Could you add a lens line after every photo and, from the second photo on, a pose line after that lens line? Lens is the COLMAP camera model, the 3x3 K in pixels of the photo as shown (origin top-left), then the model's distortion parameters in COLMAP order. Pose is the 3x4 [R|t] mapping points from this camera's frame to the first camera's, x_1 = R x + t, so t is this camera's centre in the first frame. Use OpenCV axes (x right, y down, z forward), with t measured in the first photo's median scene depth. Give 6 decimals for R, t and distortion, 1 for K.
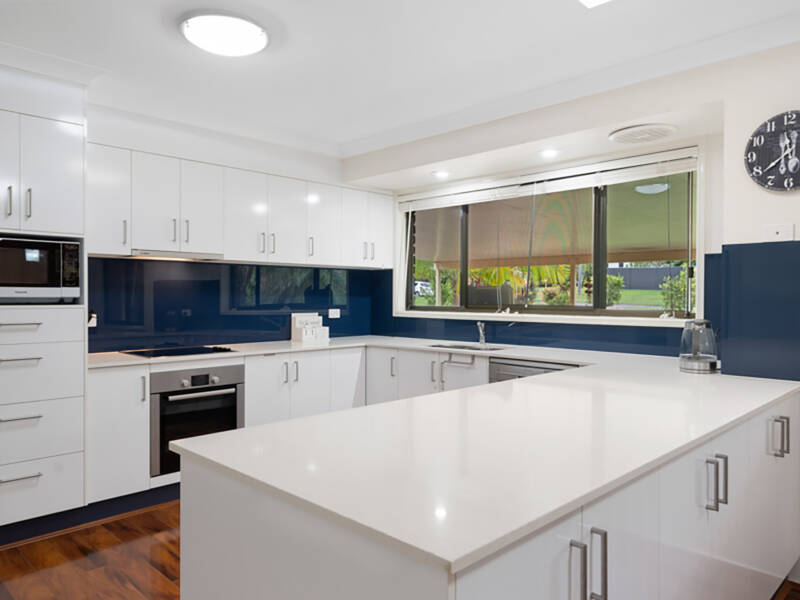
lens RADIAL K [[581.4, 0, 400.0], [0, 581.4, 300.0], [0, 0, 1]] dist [-0.006265, -0.000817]
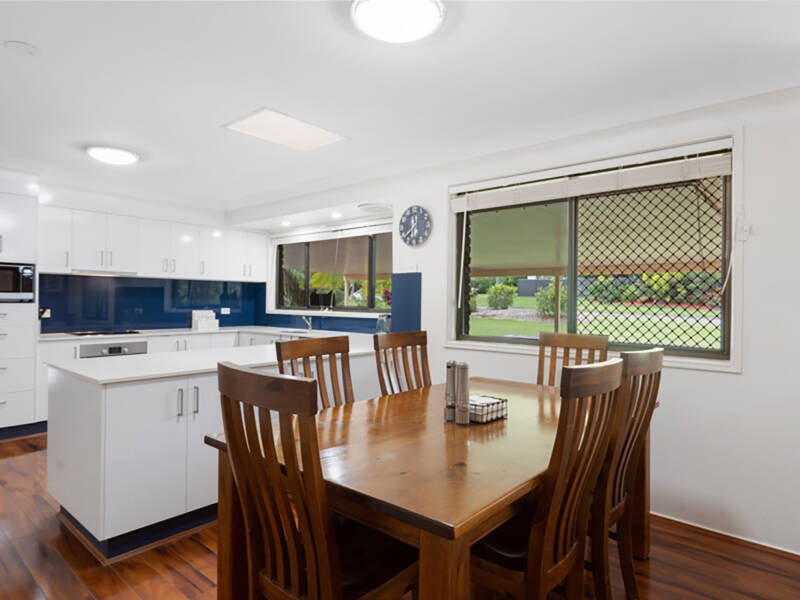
lens RADIAL K [[483.8, 0, 400.0], [0, 483.8, 300.0], [0, 0, 1]] dist [-0.000858, -0.000337]
pose [[0.997482, 0.008302, 0.070429, 0.303855], [-0.007767, 0.999939, -0.007875, 0.000957], [-0.070490, 0.007308, 0.997486, -0.351333]]
